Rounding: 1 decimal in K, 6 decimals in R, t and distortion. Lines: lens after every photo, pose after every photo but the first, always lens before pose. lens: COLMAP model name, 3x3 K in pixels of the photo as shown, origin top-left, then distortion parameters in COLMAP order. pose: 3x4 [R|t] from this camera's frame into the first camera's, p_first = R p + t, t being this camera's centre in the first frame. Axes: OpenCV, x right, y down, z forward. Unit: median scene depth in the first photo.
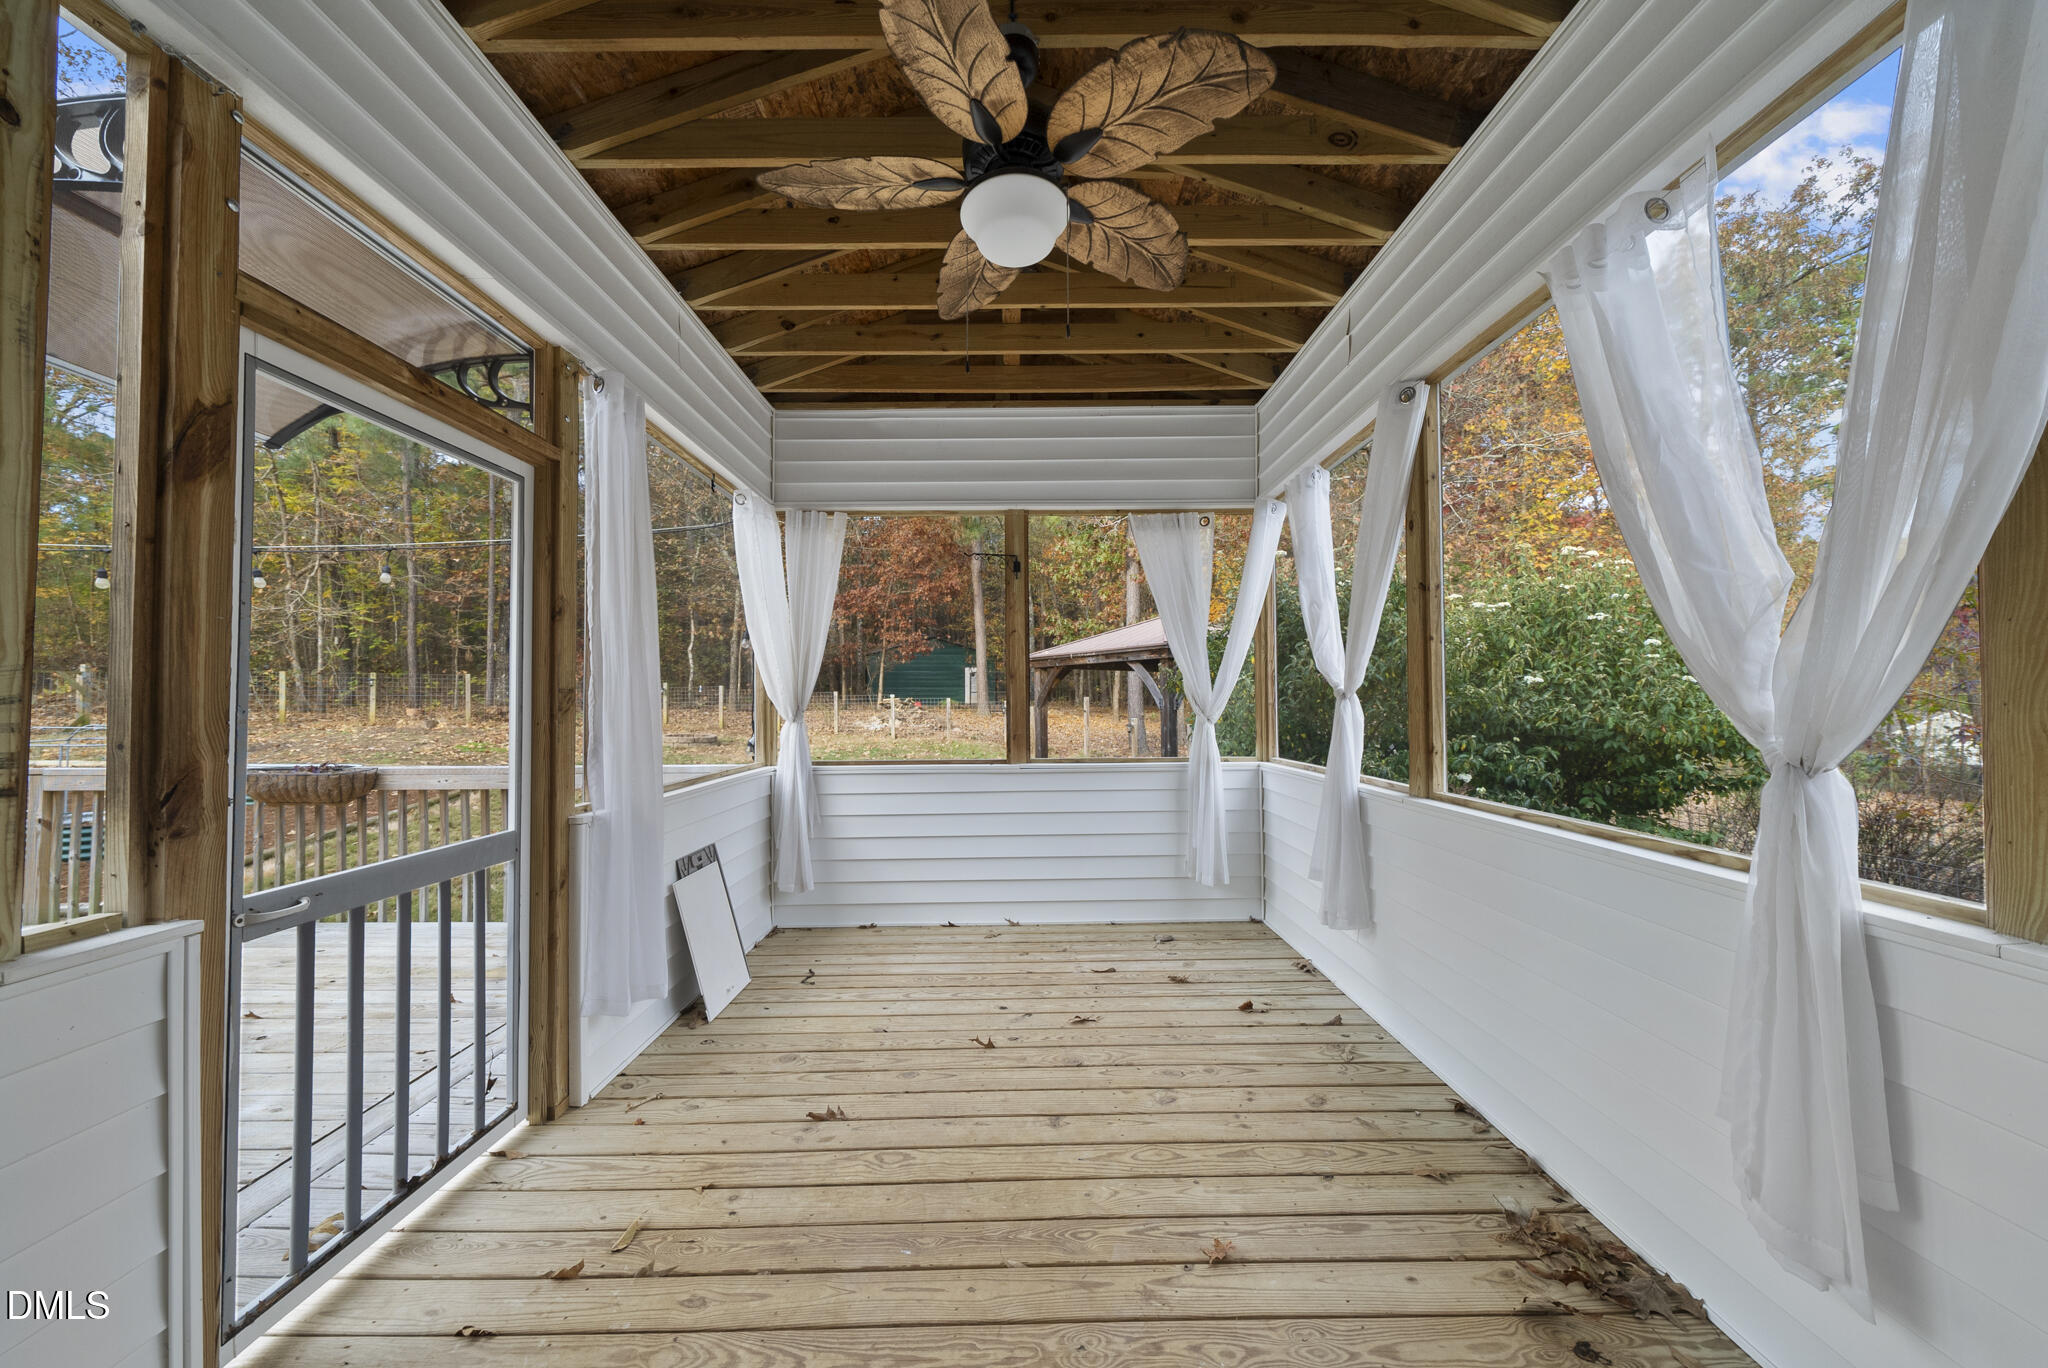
lens RADIAL K [[705.7, 0, 1021.0], [0, 705.7, 685.6], [0, 0, 1]] dist [-0.001911, -0.000432]
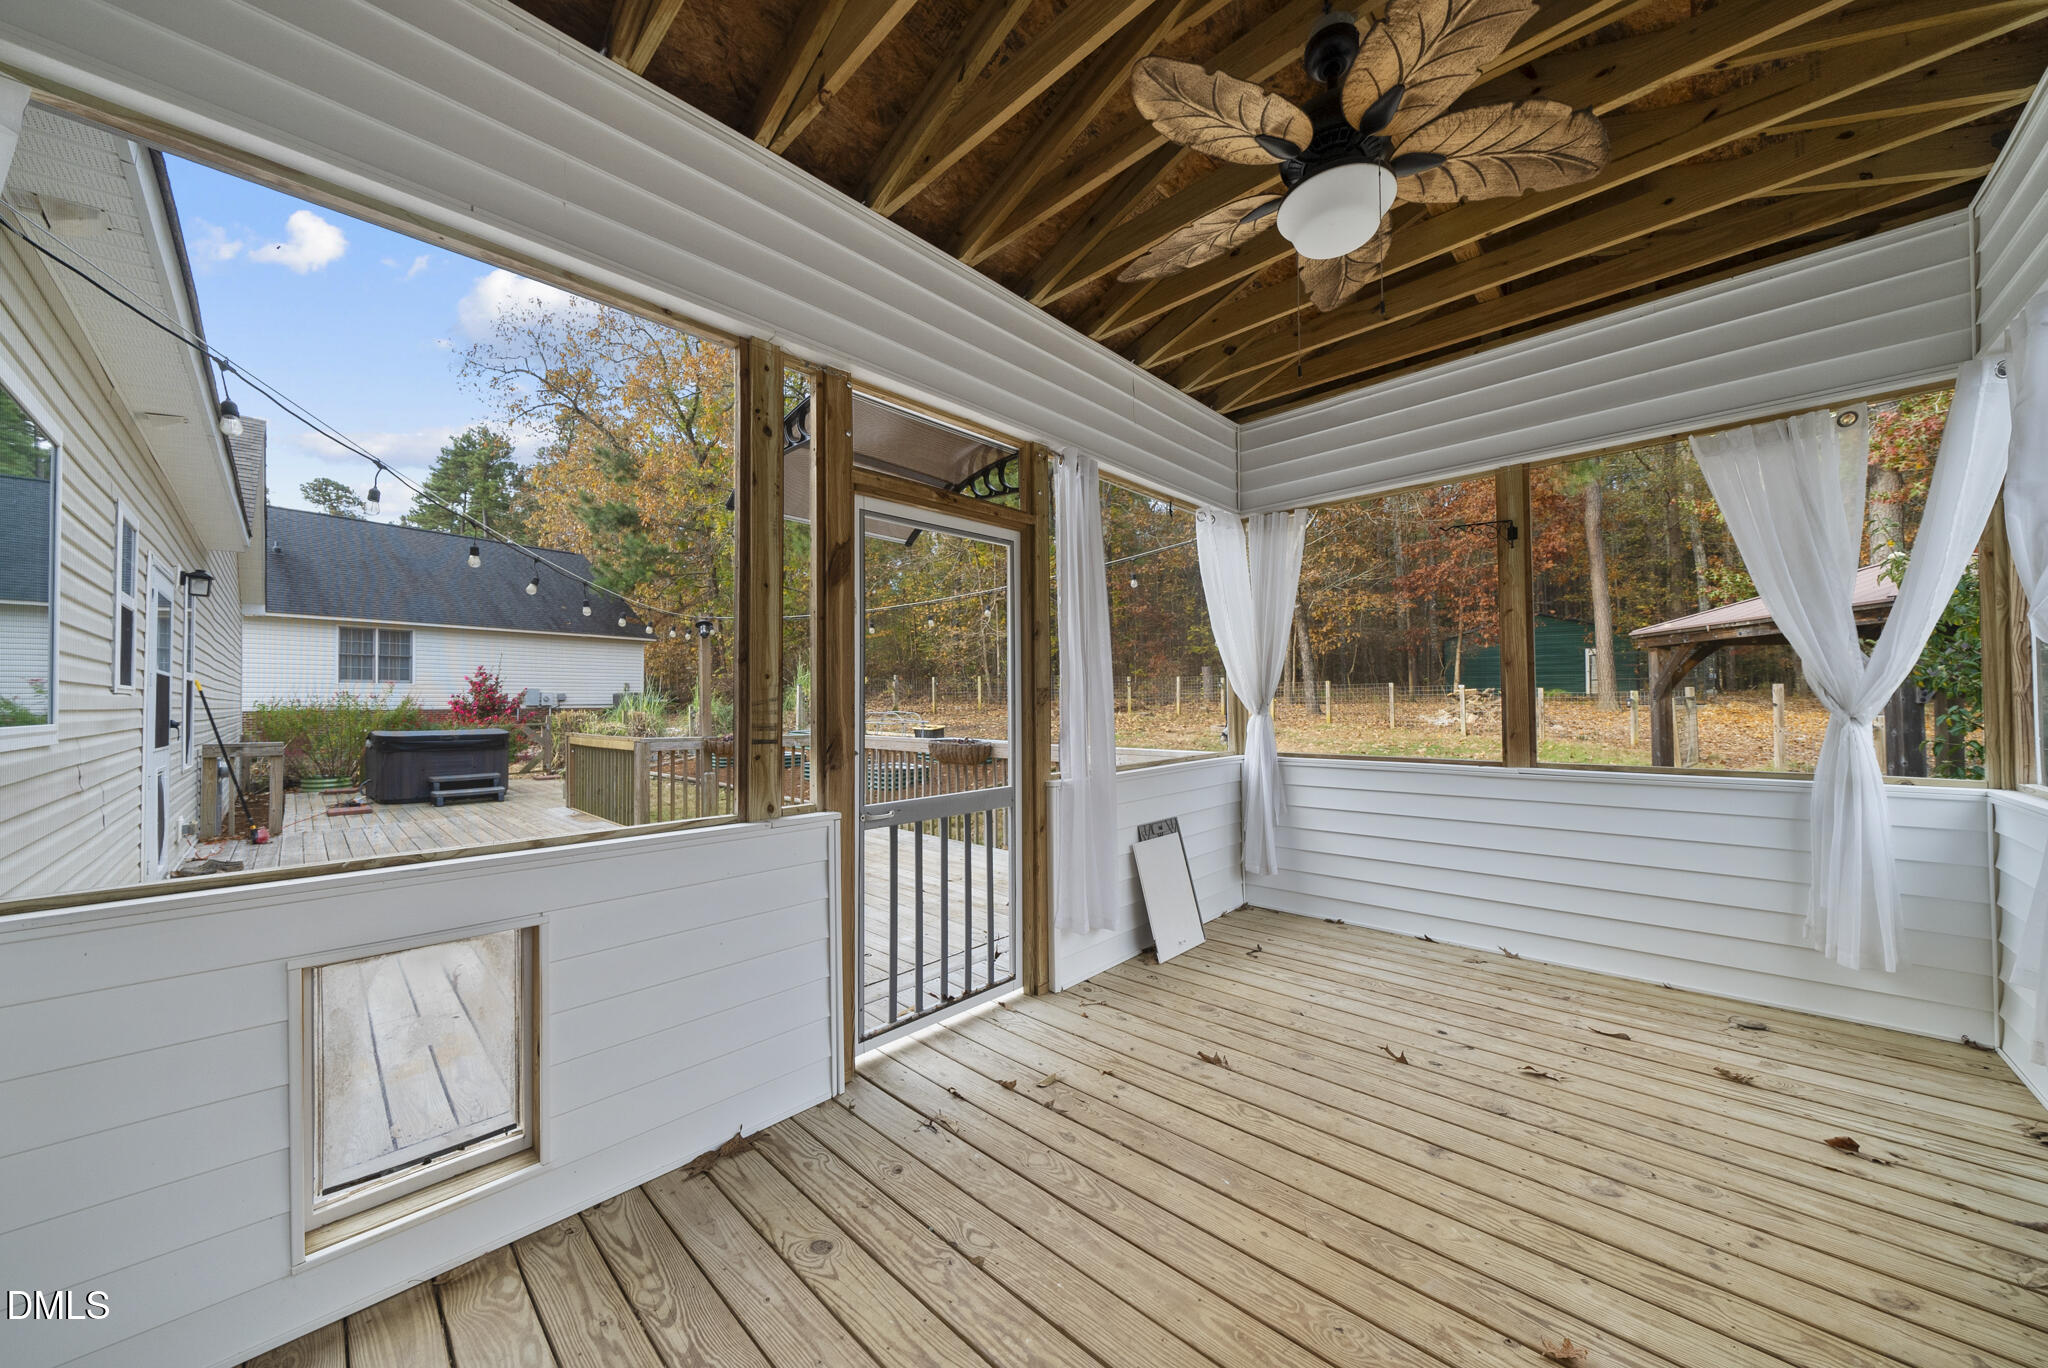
lens RADIAL K [[702.7, 0, 1024.0], [0, 702.7, 684.0], [0, 0, 1]] dist [-0.000674, -0.000242]
pose [[0.724739, -0.017848, -0.688793, 0.262940], [0.023548, 0.999722, -0.001128, -0.003084], [0.688621, -0.015402, 0.724958, -0.022036]]
